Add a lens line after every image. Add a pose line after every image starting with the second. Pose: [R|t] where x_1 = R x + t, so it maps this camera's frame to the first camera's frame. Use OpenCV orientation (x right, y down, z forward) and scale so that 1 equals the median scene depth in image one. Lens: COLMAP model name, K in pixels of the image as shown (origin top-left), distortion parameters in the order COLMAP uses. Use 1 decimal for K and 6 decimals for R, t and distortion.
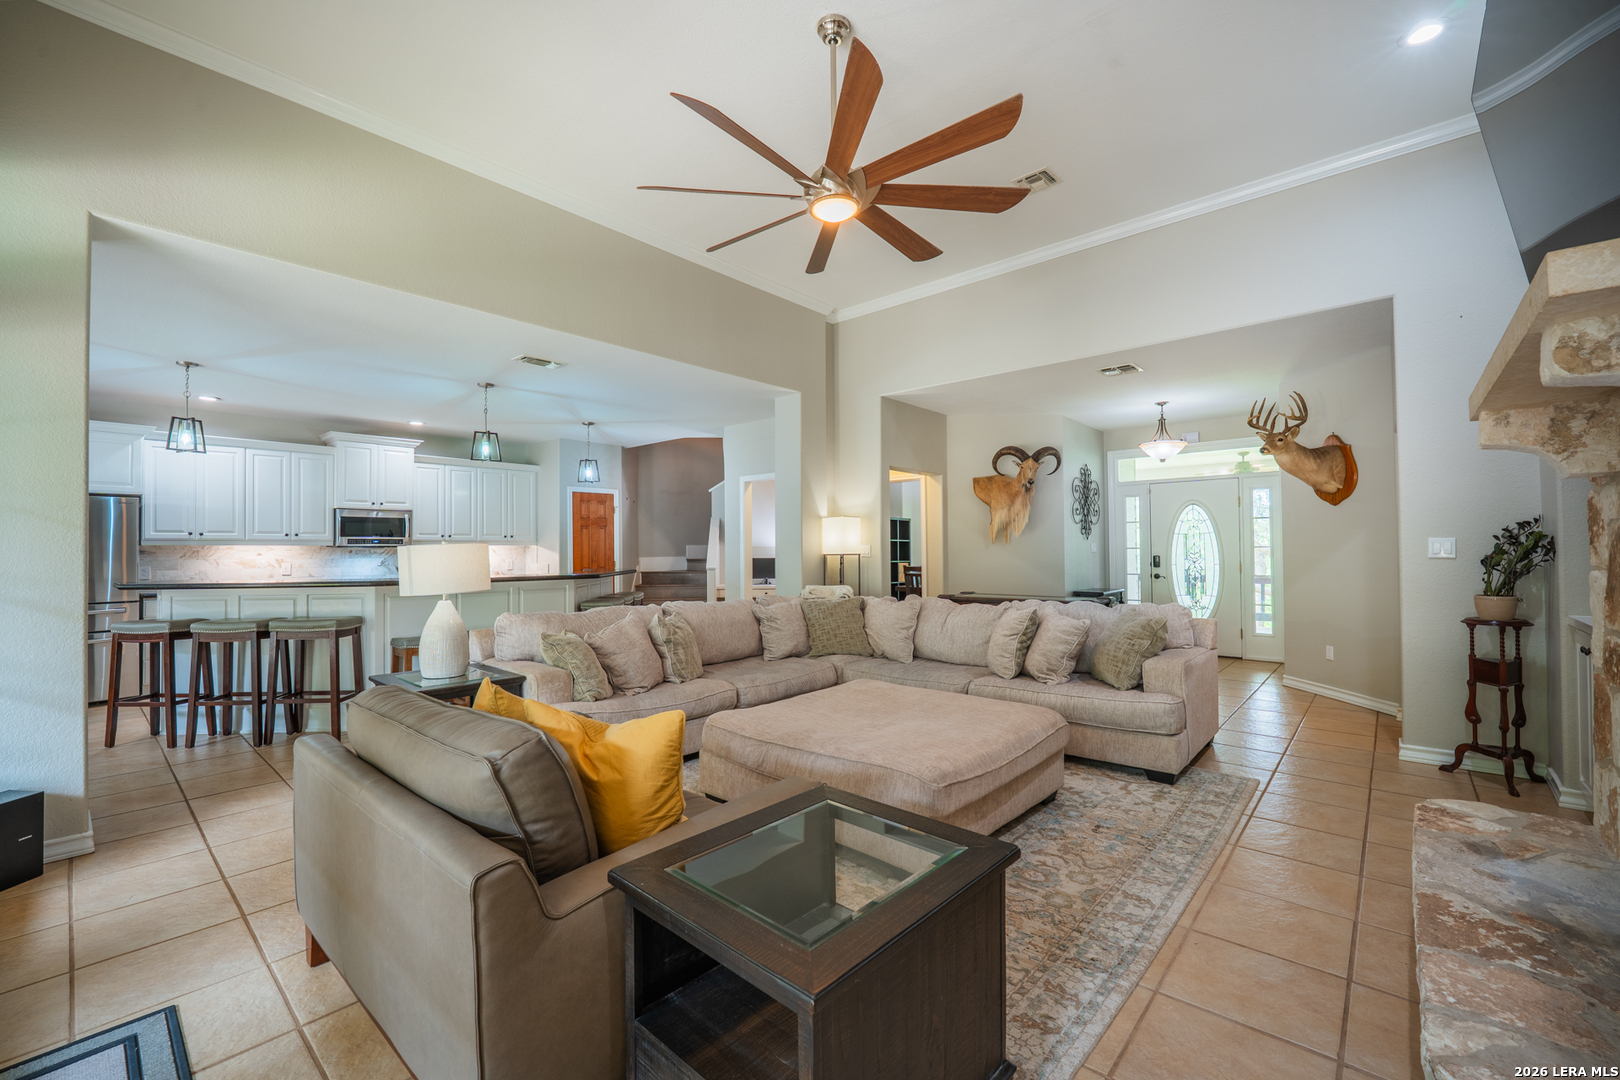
lens RADIAL K [[663.4, 0, 795.4], [0, 663.4, 539.1], [0, 0, 1]] dist [-0.005710, -0.001876]
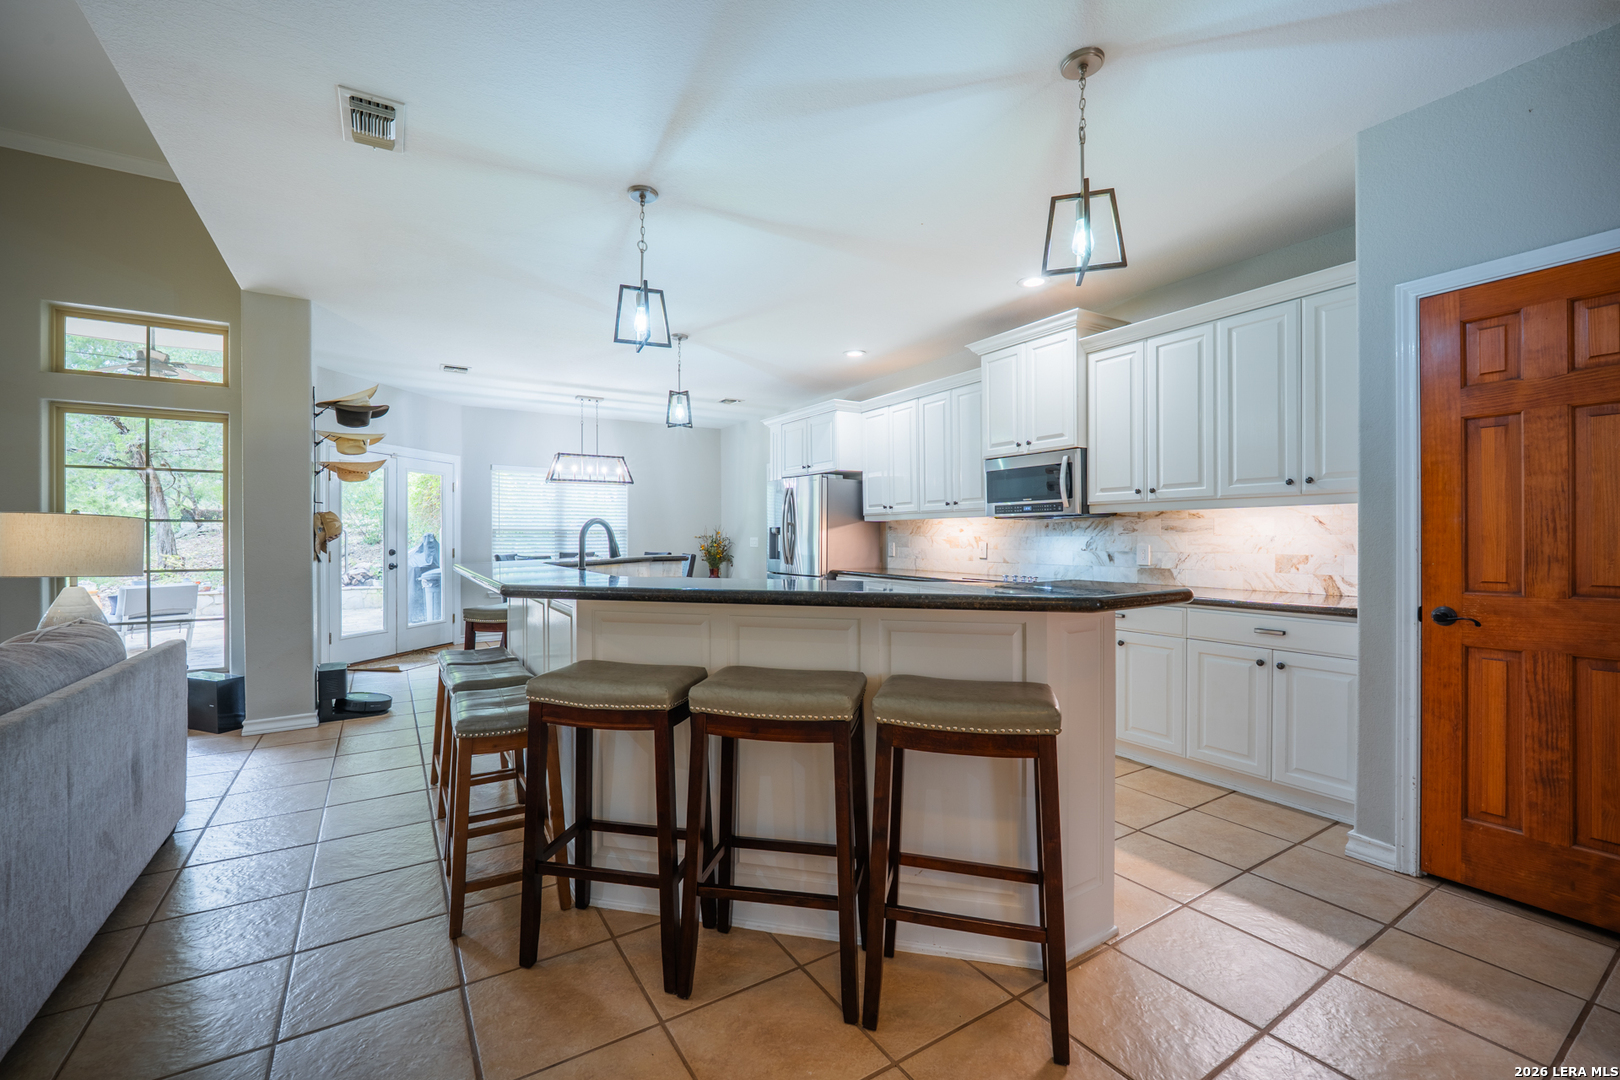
lens RADIAL K [[663.4, 0, 797.9], [0, 663.4, 533.6], [0, 0, 1]] dist [-0.005710, -0.001876]
pose [[-0.273624, 0.003977, -0.961829, -0.014187], [0.020923, 0.999779, -0.001819, 0.029401], [0.961609, -0.020622, -0.273647, 1.234449]]
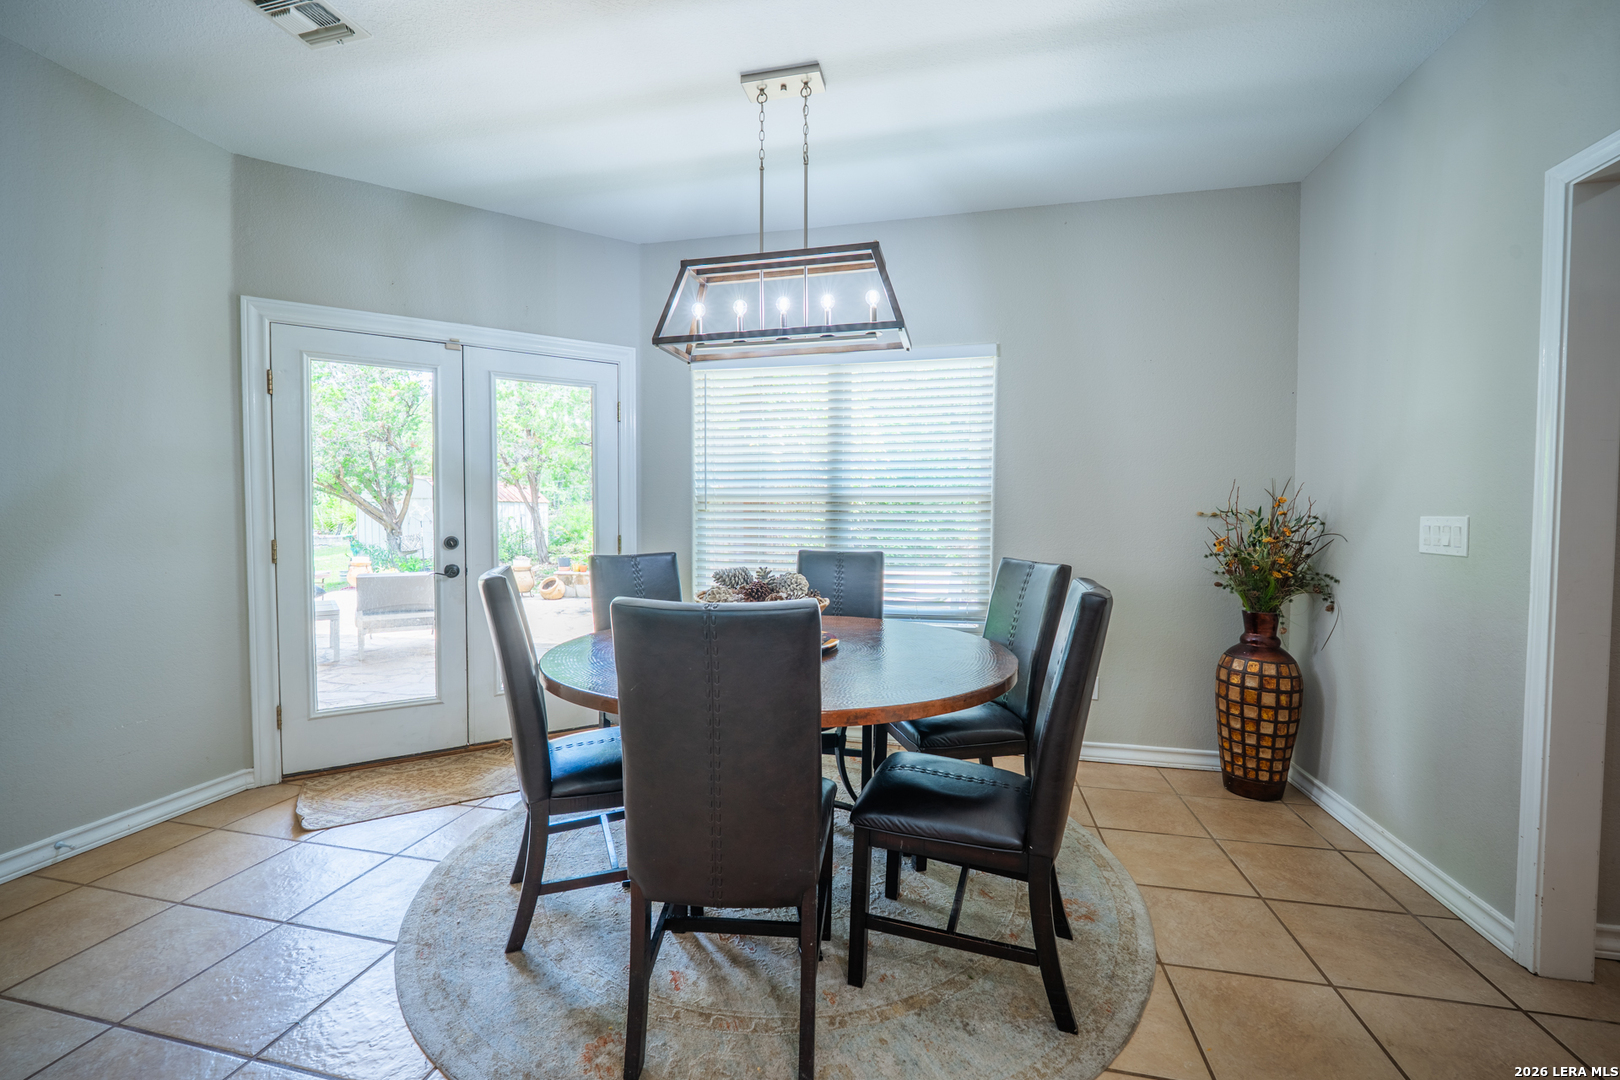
lens RADIAL K [[663.4, 0, 793.6], [0, 663.4, 544.4], [0, 0, 1]] dist [-0.005710, -0.001876]
pose [[-0.876638, 0.027394, -0.480370, -0.903390], [0.013579, 0.999389, 0.032210, 0.032522], [0.480959, 0.021713, -0.876474, 0.886251]]
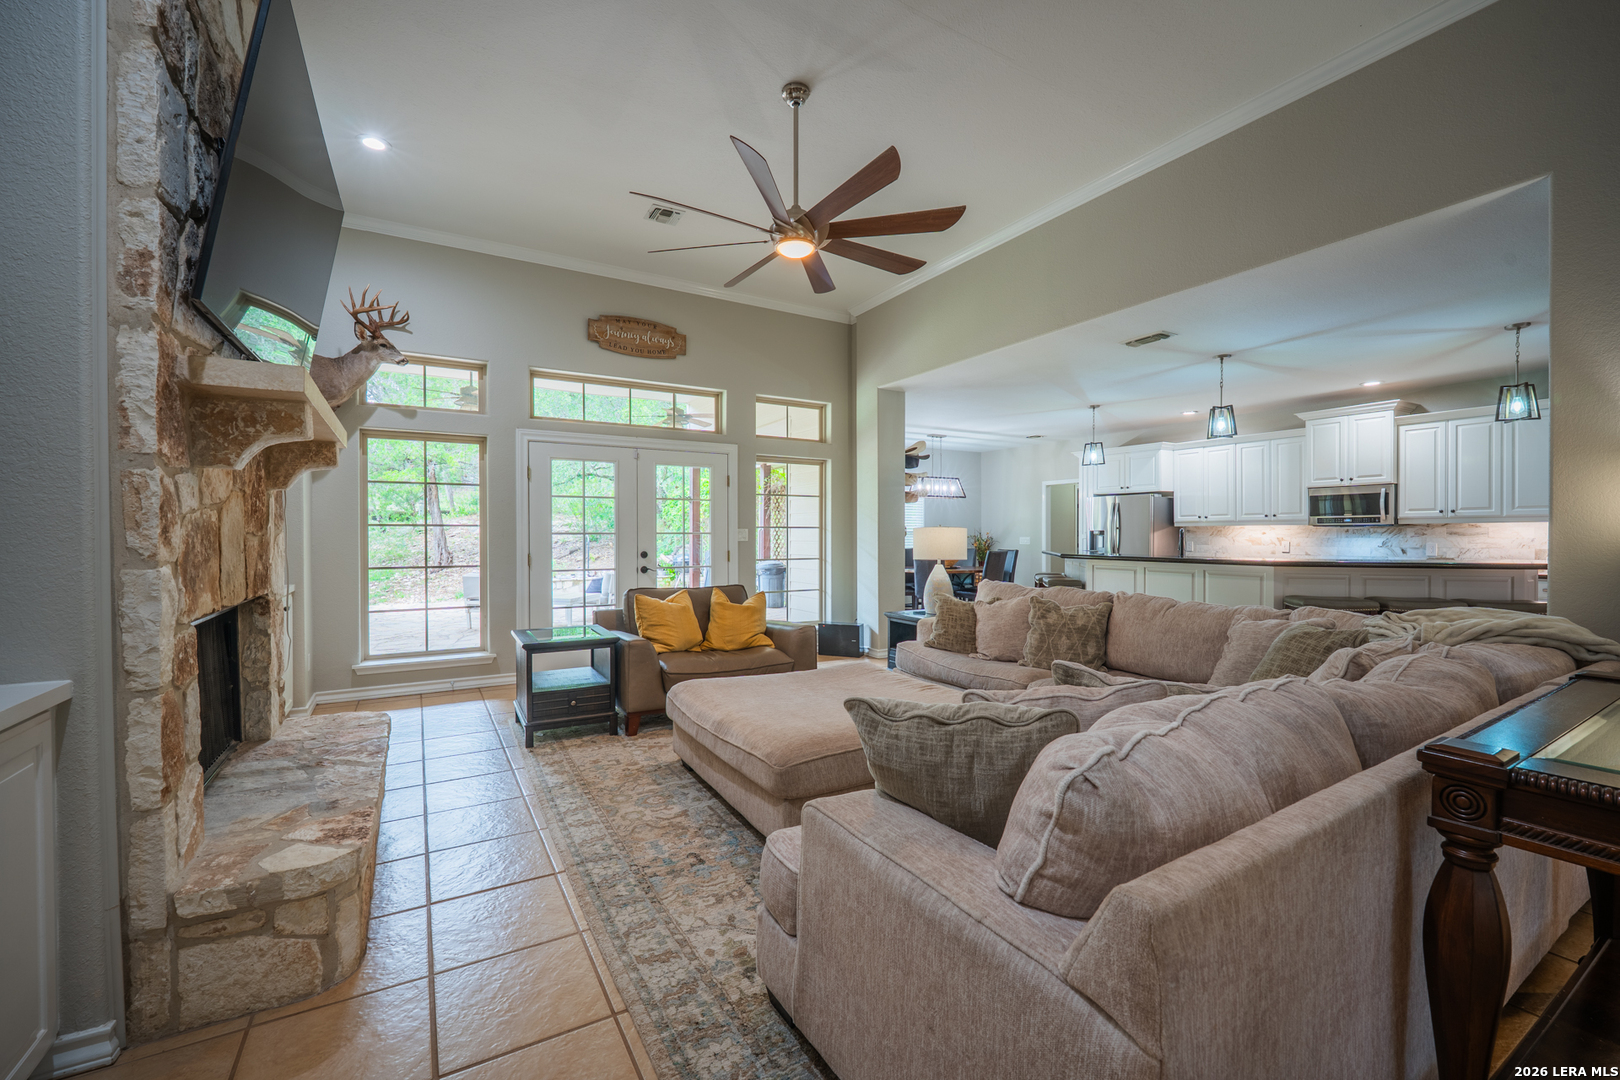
lens RADIAL K [[663.4, 0, 800.6], [0, 663.4, 535.6], [0, 0, 1]] dist [-0.005710, -0.001876]
pose [[-0.303467, 0.009028, -0.952799, 0.619550], [0.020094, 0.999793, 0.003073, 0.009072], [0.952630, -0.018213, -0.303586, 0.702797]]
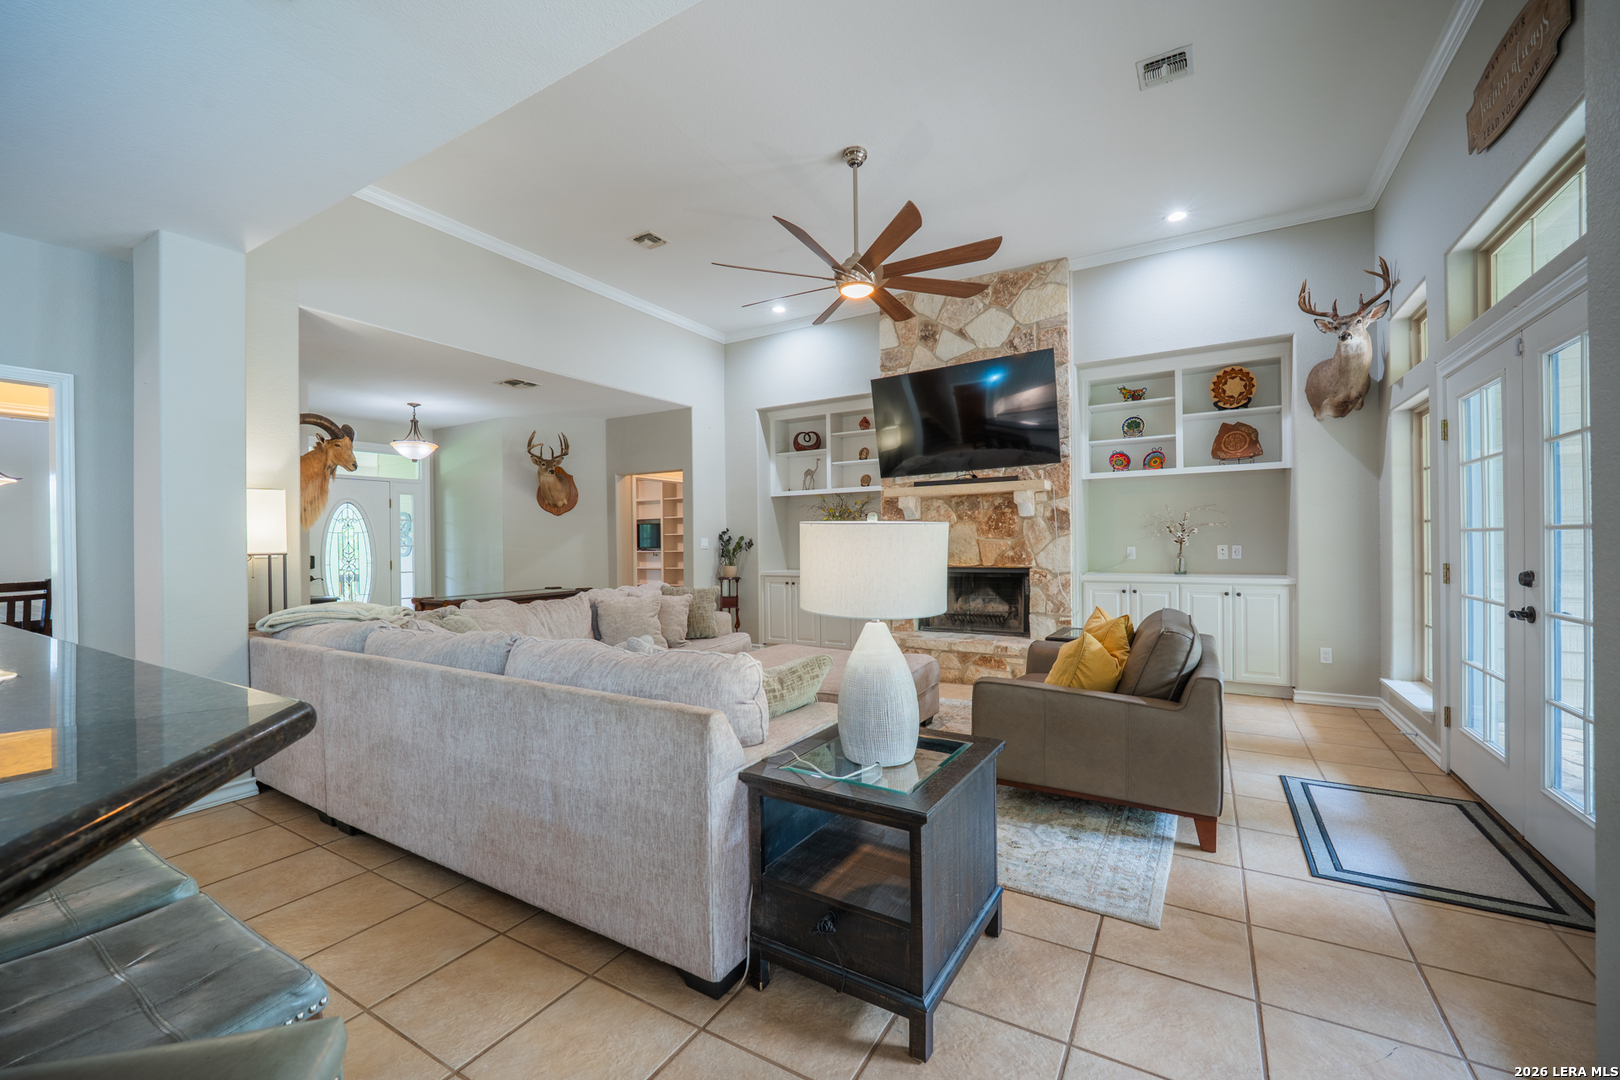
lens RADIAL K [[663.4, 0, 801.0], [0, 663.4, 540.2], [0, 0, 1]] dist [-0.005710, -0.001876]
pose [[-0.190222, 0.013553, 0.981648, -0.644016], [-0.002972, 0.999892, -0.014381, 0.019964], [-0.981737, -0.005653, -0.190161, 0.706820]]
